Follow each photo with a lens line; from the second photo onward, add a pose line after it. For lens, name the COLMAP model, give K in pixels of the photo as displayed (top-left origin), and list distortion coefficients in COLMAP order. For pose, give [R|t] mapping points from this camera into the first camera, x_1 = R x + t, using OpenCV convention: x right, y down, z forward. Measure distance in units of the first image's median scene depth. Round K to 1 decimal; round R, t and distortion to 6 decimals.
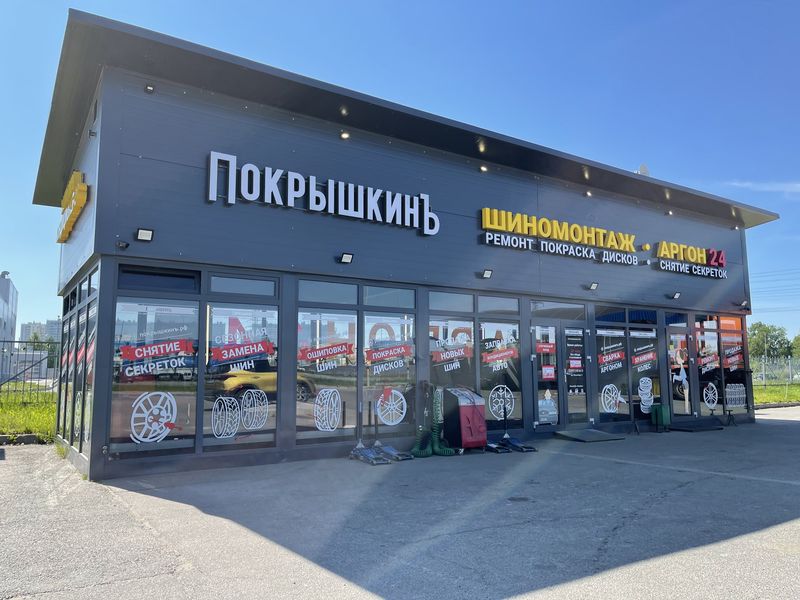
lens RADIAL K [[606.1, 0, 400.0], [0, 606.1, 300.0], [0, 0, 1]] dist [0.075264, -0.100808]
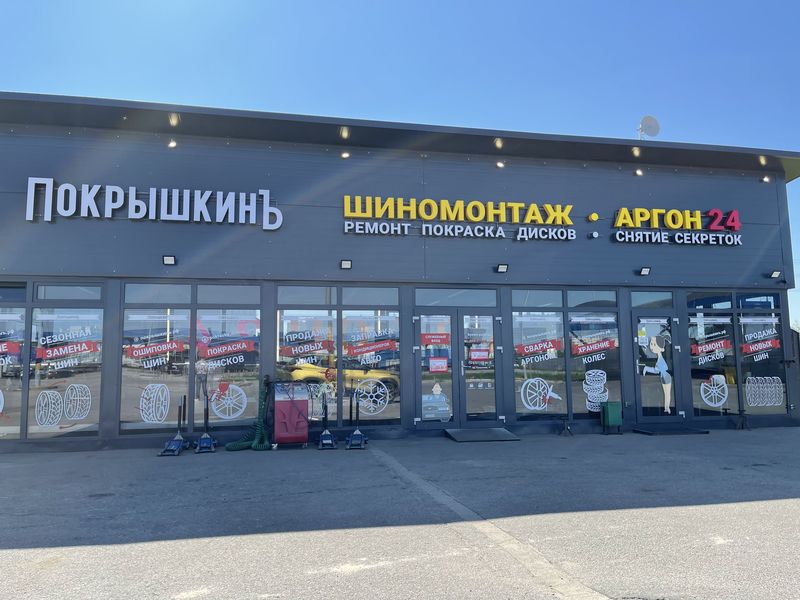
lens RADIAL K [[606.1, 0, 400.0], [0, 606.1, 300.0], [0, 0, 1]] dist [0.075264, -0.100808]
pose [[0.928763, -0.047076, -0.367672, 0.549540], [0.052036, 0.998639, 0.003584, 0.014011], [0.367002, -0.022461, 0.929949, 0.128014]]
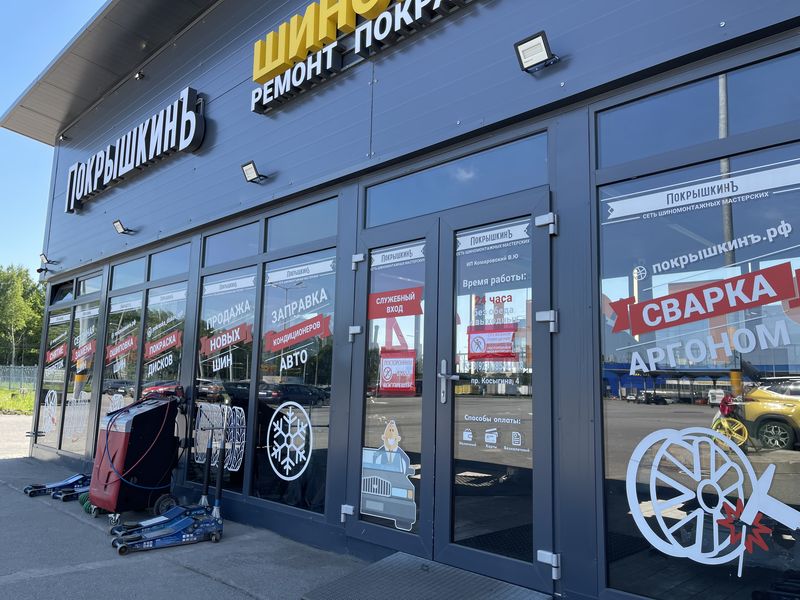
lens RADIAL K [[606.1, 0, 400.0], [0, 606.1, 300.0], [0, 0, 1]] dist [0.075264, -0.100808]
pose [[0.207540, -0.129836, -0.969572, 0.605360], [0.096733, 0.989019, -0.111734, 0.120313], [0.973432, -0.070601, 0.217821, 0.957645]]
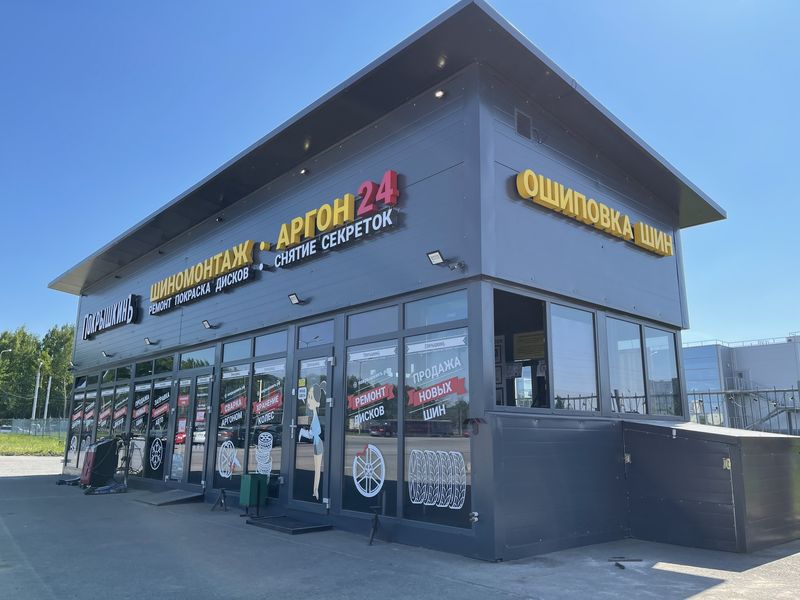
lens RADIAL K [[606.1, 0, 400.0], [0, 606.1, 300.0], [0, 0, 1]] dist [0.075264, -0.100808]
pose [[0.138911, -0.200998, -0.969693, 1.312740], [0.117216, 0.975640, -0.185439, 0.148696], [0.983343, -0.087904, 0.159087, 1.240304]]
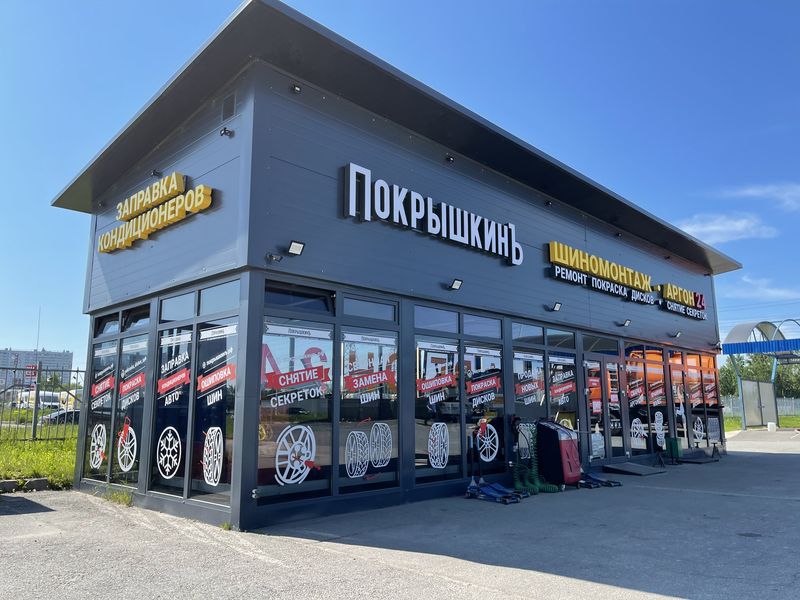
lens RADIAL K [[606.1, 0, 400.0], [0, 606.1, 300.0], [0, 0, 1]] dist [0.075264, -0.100808]
pose [[0.977062, 0.040615, 0.209045, -0.305755], [-0.029058, 0.997890, -0.058066, 0.010929], [-0.210962, 0.050660, 0.976181, 0.069510]]
